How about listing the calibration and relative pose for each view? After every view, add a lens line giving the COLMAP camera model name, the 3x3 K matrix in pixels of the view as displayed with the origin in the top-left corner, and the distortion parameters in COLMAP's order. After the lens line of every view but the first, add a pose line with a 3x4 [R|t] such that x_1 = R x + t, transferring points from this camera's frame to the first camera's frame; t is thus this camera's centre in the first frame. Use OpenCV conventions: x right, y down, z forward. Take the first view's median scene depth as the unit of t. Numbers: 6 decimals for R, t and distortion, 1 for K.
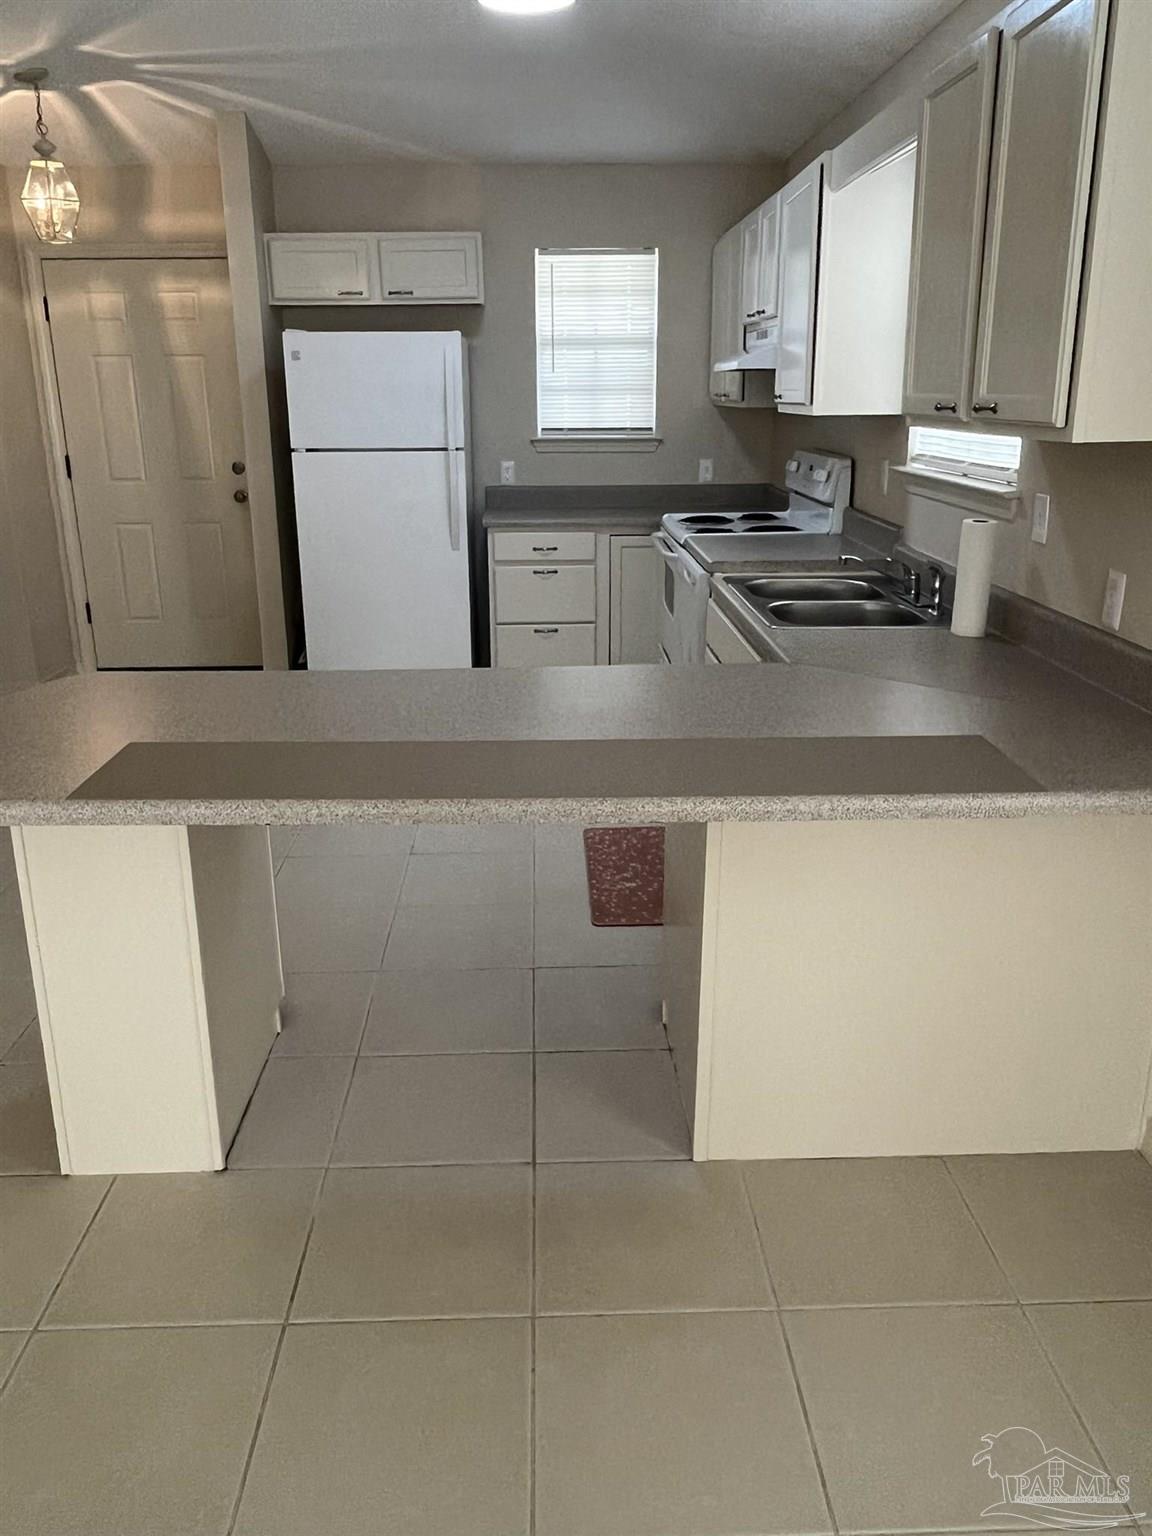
lens RADIAL K [[1169.3, 0, 582.4], [0, 1169.3, 761.0], [0, 0, 1]] dist [0.042130, -0.055091]
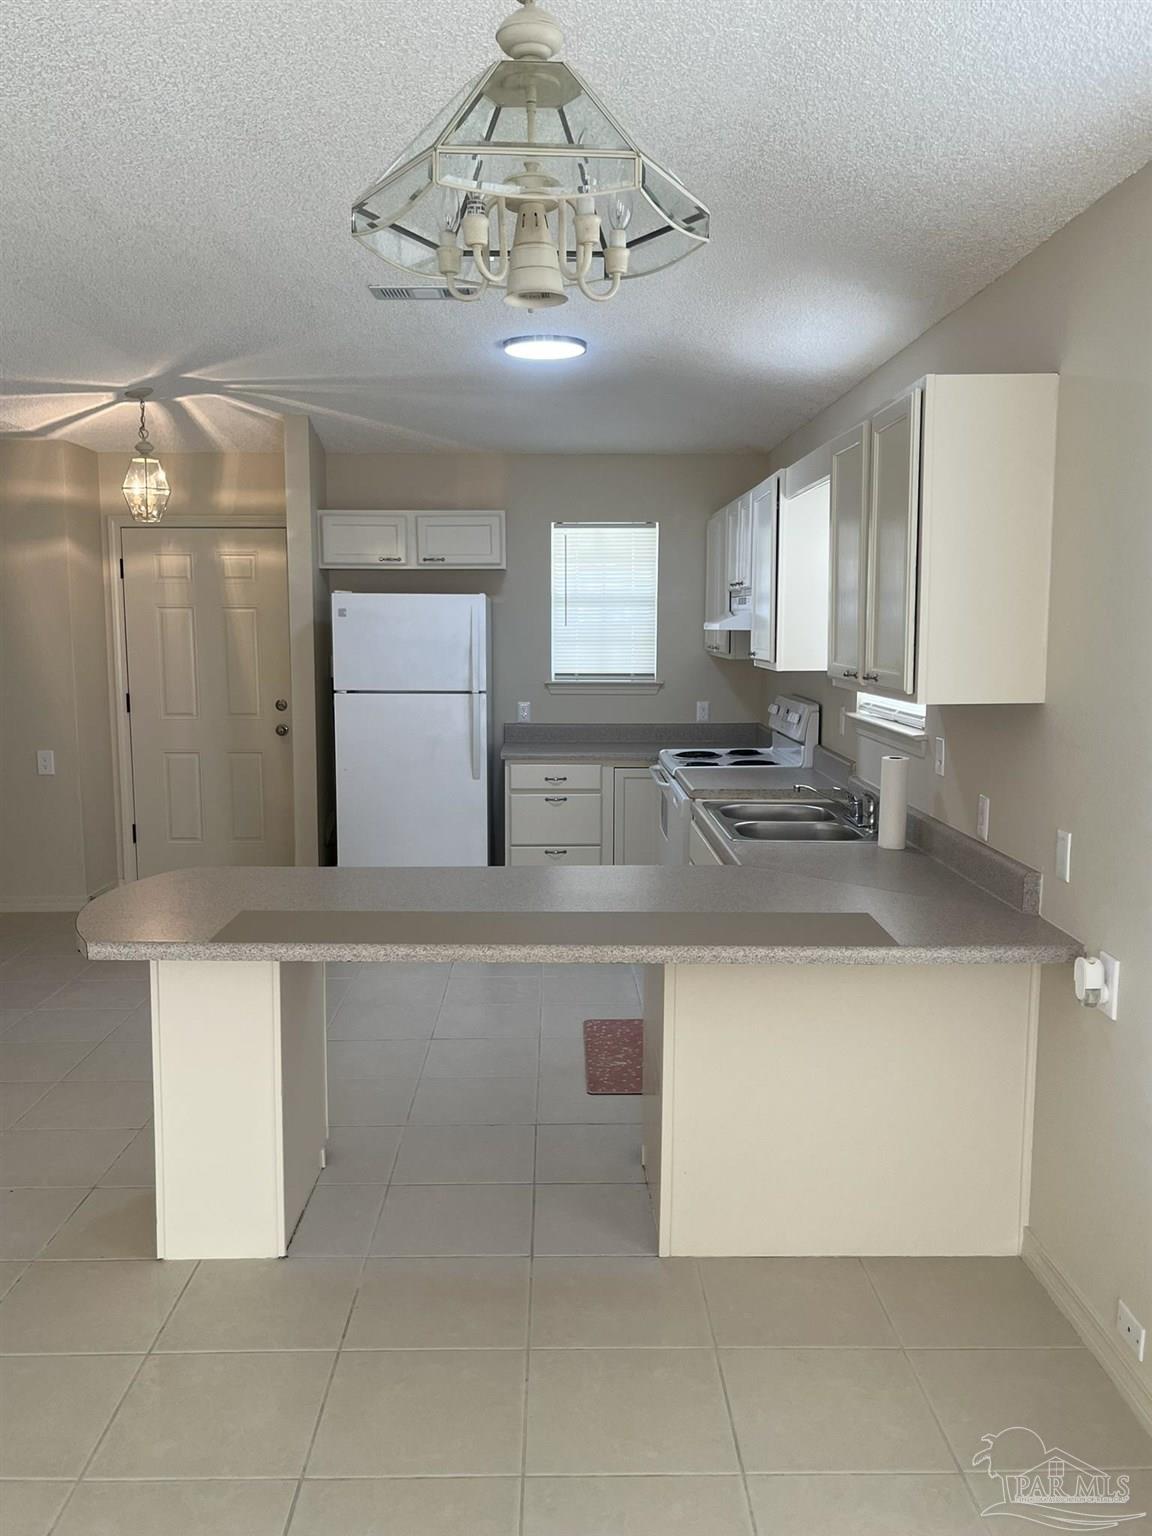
lens RADIAL K [[1271.9, 0, 591.3], [0, 1271.9, 791.2], [0, 0, 1]] dist [0.054713, -0.079900]
pose [[0.999912, 0.009320, -0.009474, 0.014481], [-0.010811, 0.985033, -0.172029, 0.041244], [0.007729, 0.172116, 0.985046, -0.203768]]
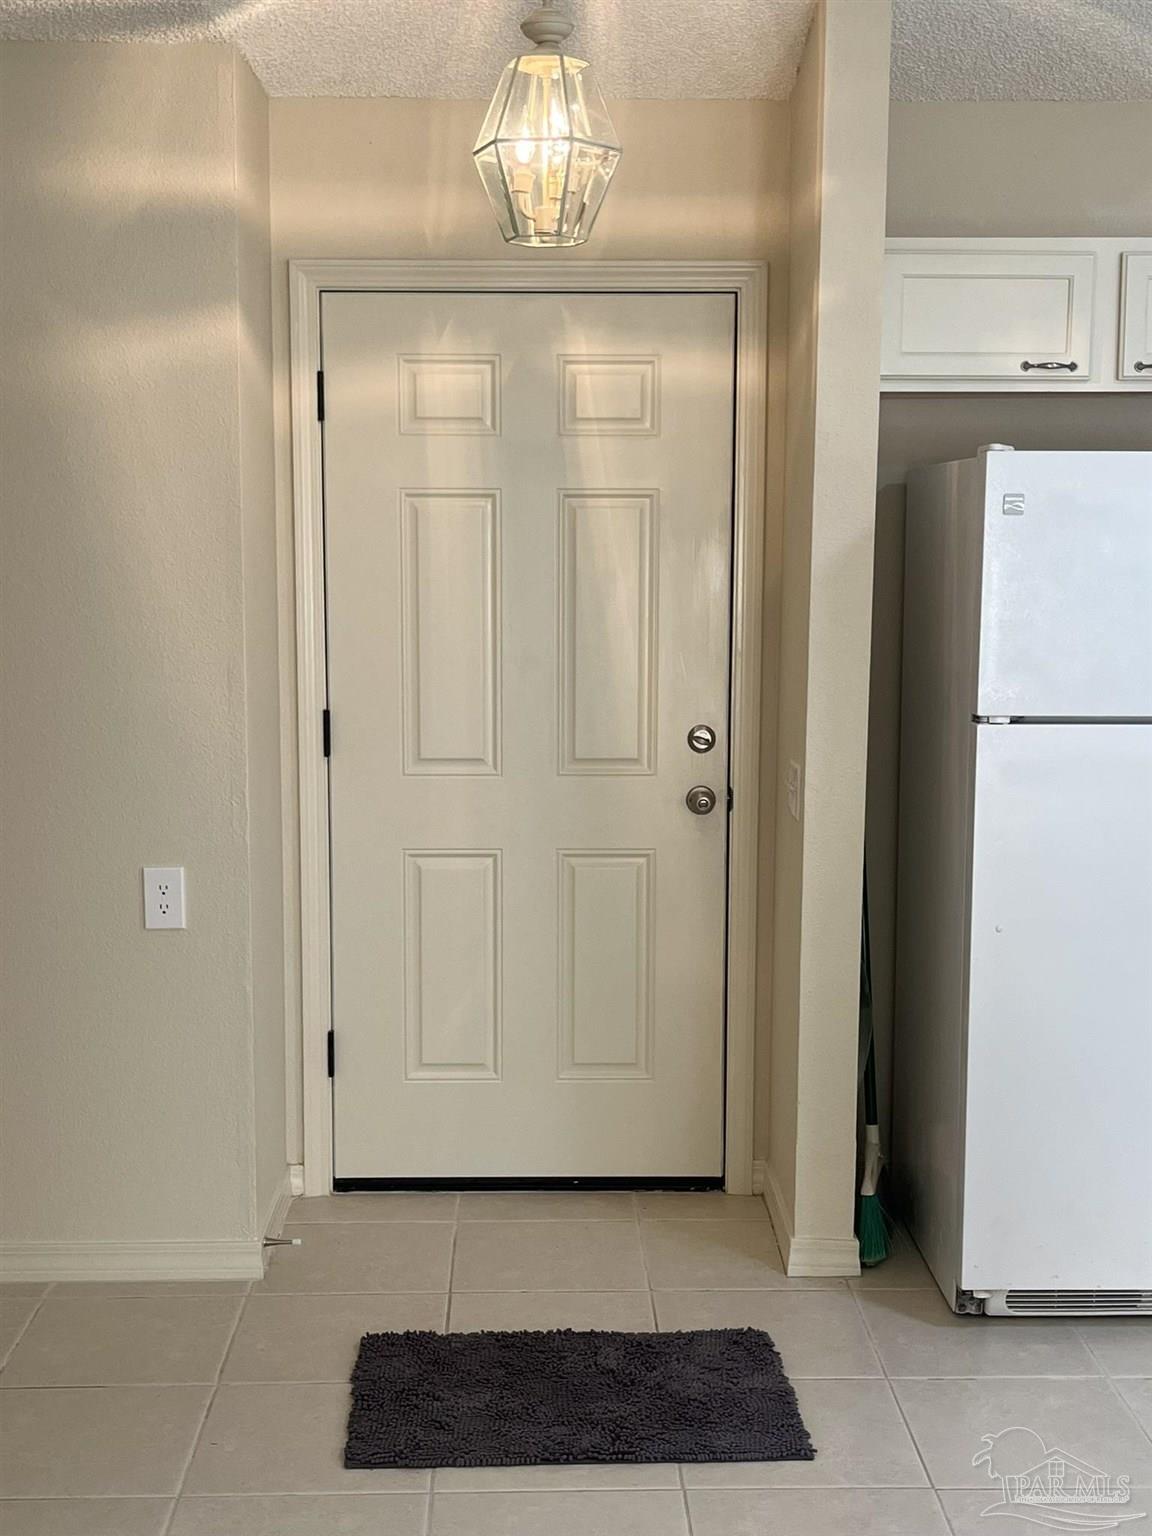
lens RADIAL K [[1990.4, 0, 621.9], [0, 1990.4, 822.4], [0, 0, 1]] dist [0.042788, 0.000000]
pose [[0.999932, 0.010436, -0.005129, -0.381585], [-0.011118, 0.987266, -0.158686, -0.117150], [0.003408, 0.158732, 0.987316, 0.310715]]
